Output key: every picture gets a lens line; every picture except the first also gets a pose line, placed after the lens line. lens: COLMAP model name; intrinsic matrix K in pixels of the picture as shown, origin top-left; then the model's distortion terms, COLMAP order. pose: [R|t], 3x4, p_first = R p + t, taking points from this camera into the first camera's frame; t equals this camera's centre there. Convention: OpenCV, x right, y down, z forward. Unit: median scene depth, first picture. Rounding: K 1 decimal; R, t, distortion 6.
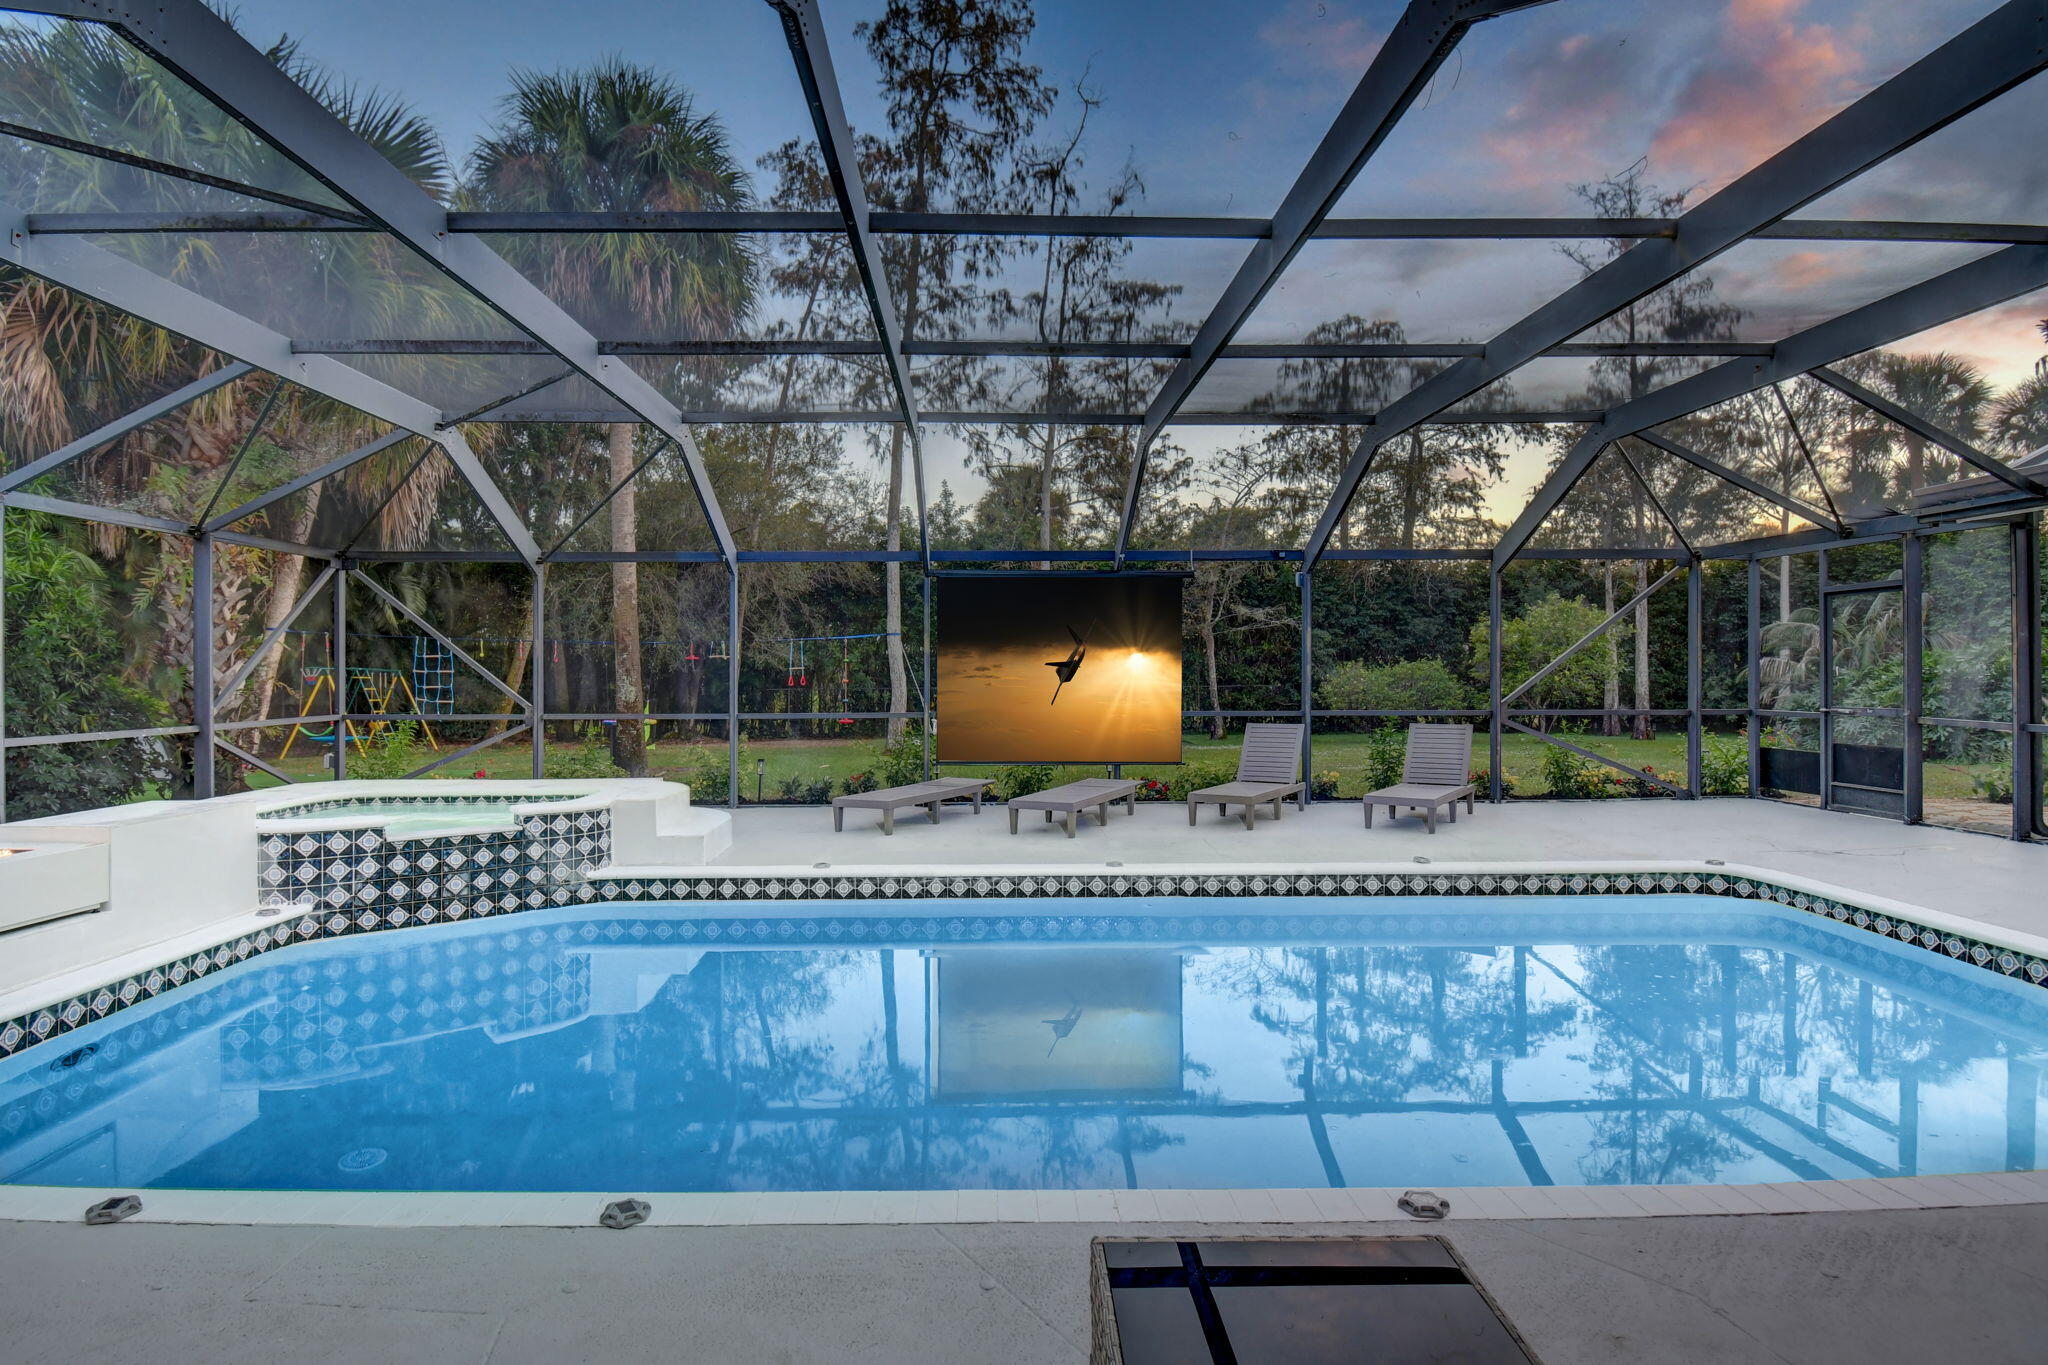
lens RADIAL K [[1070.4, 0, 1021.5], [0, 1070.4, 683.0], [0, 0, 1]] dist [-0.003057, -0.000195]
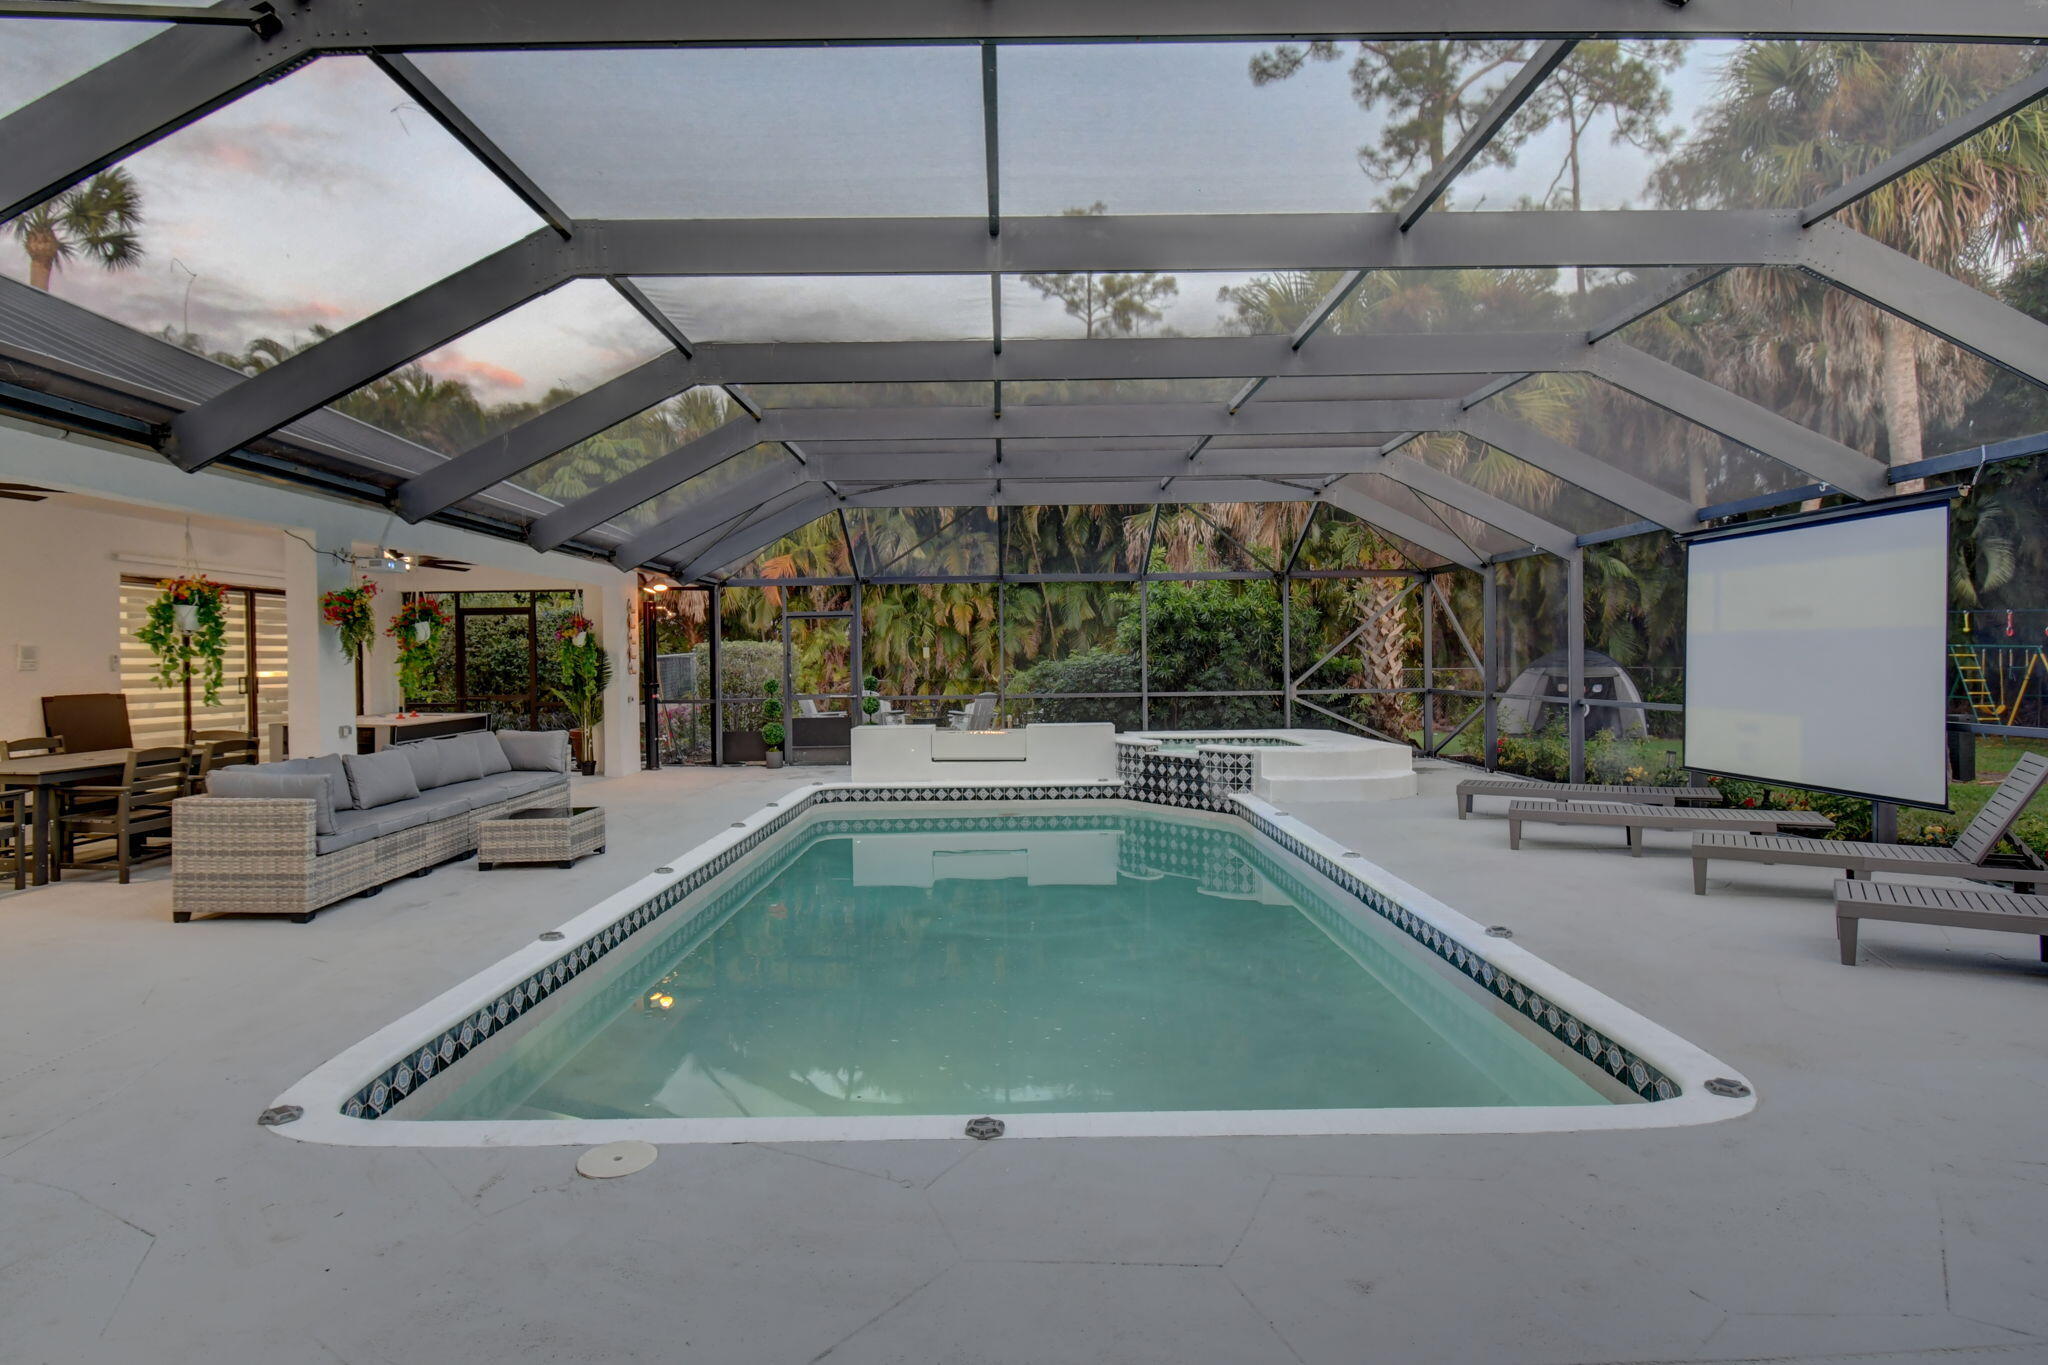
lens RADIAL K [[1070.4, 0, 1023.8], [0, 1070.4, 678.9], [0, 0, 1]] dist [-0.003057, -0.000195]
pose [[-0.038171, 0.013141, -0.999185, 1.179193], [-0.002855, 0.999908, 0.013259, -0.003986], [0.999267, 0.003359, -0.038130, 0.813128]]
